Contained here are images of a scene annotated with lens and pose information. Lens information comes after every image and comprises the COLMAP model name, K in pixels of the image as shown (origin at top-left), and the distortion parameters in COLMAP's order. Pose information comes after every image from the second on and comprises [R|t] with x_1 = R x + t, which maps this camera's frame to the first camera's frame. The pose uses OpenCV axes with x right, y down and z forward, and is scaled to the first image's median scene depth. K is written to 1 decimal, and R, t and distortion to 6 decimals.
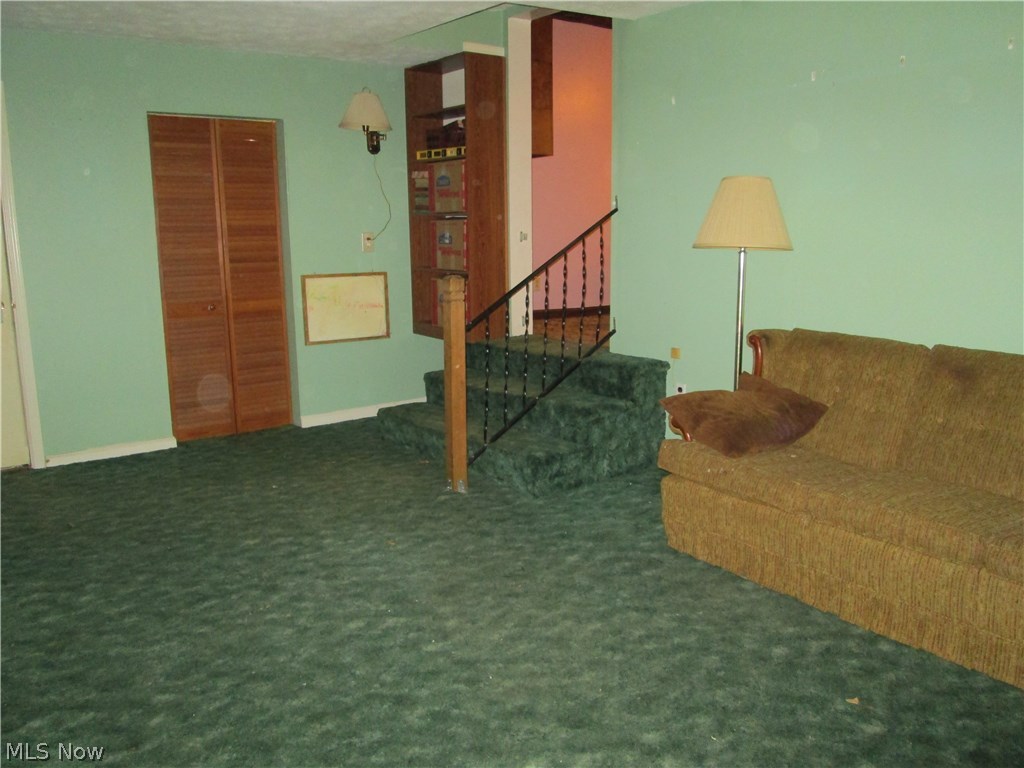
lens RADIAL K [[856.4, 0, 512.2], [0, 856.4, 382.9], [0, 0, 1]] dist [-0.004663, -0.007704]
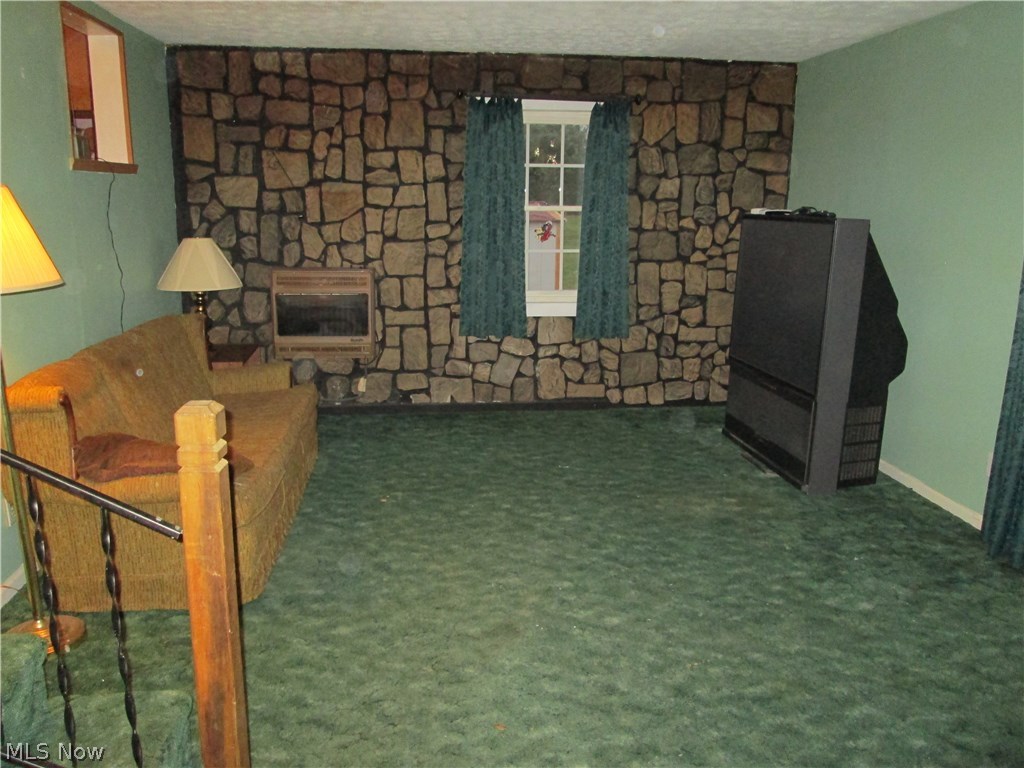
lens RADIAL K [[856.4, 0, 511.8], [0, 856.4, 384.1], [0, 0, 1]] dist [-0.004663, -0.007704]
pose [[-0.860878, -0.095297, 0.499808, -0.585554], [0.101907, 0.930107, 0.352868, -0.381303], [-0.498502, 0.354710, -0.790997, 1.820287]]
